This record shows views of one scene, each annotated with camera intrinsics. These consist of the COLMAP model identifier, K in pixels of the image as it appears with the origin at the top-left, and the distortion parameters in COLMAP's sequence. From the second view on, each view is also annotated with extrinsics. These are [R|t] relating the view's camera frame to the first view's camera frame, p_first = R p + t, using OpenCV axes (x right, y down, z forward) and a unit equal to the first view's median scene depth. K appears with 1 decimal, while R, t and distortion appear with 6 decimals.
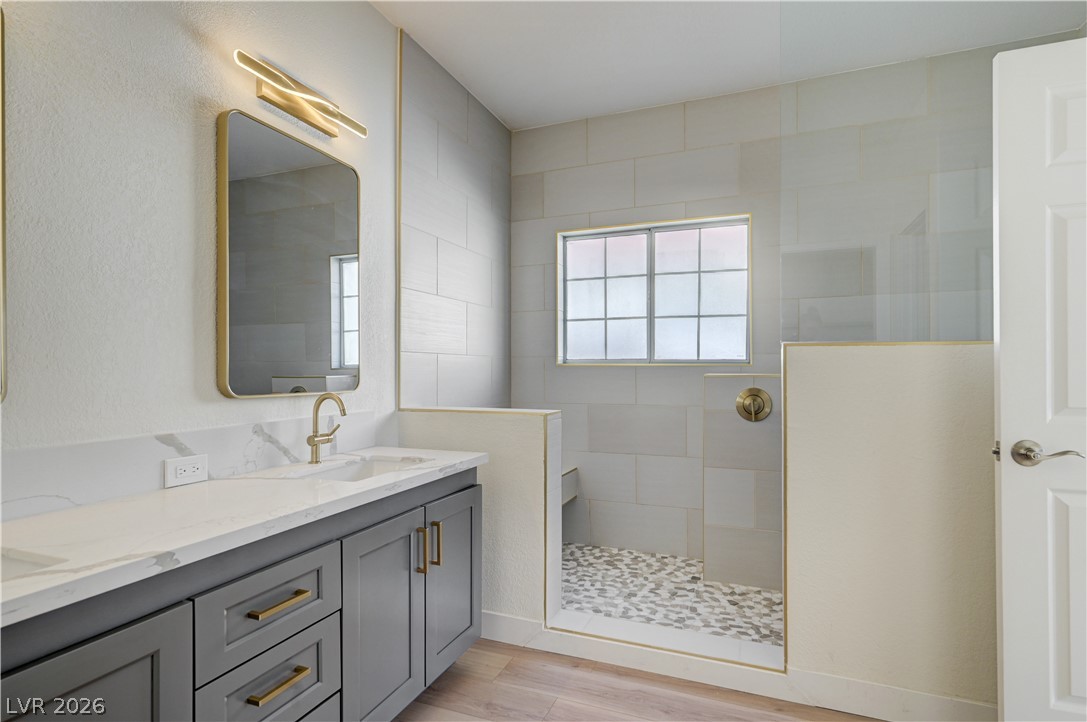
lens RADIAL K [[557.8, 0, 543.5], [0, 557.8, 361.0], [0, 0, 1]] dist [0.000003, 0.000036]
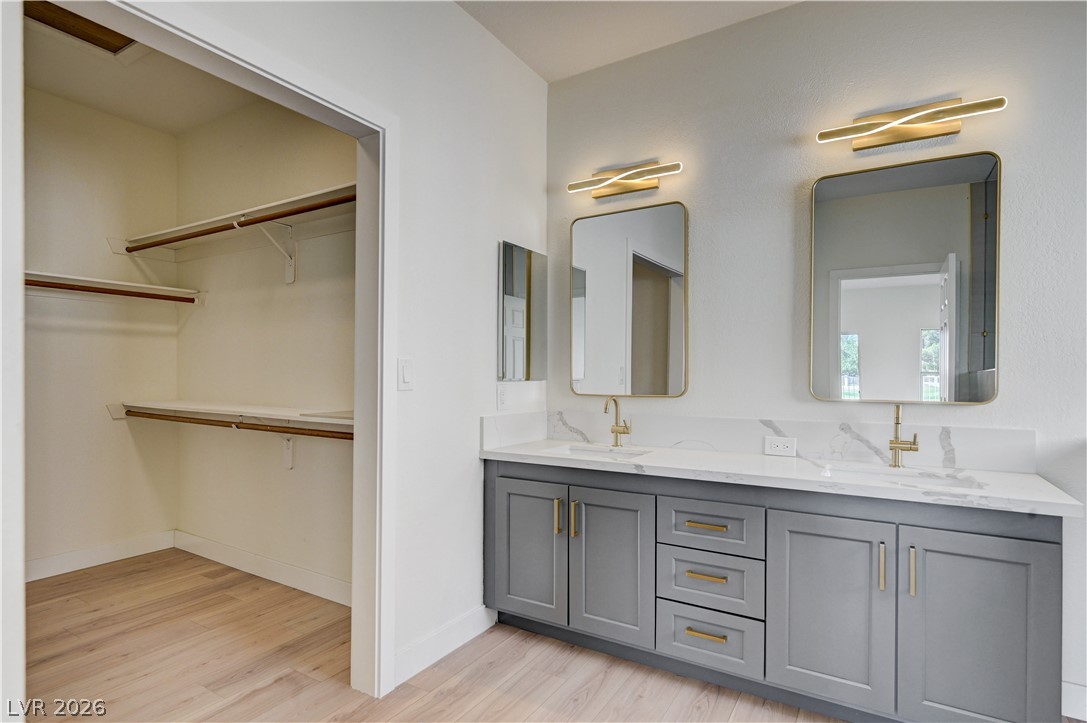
lens RADIAL K [[557.8, 0, 543.5], [0, 557.8, 361.5], [0, 0, 1]] dist [0.000003, 0.000036]
pose [[-0.168812, -0.023476, -0.985369, 0.811210], [0.008679, 0.999642, -0.025303, 0.003888], [0.985610, -0.012823, -0.168548, 0.562818]]
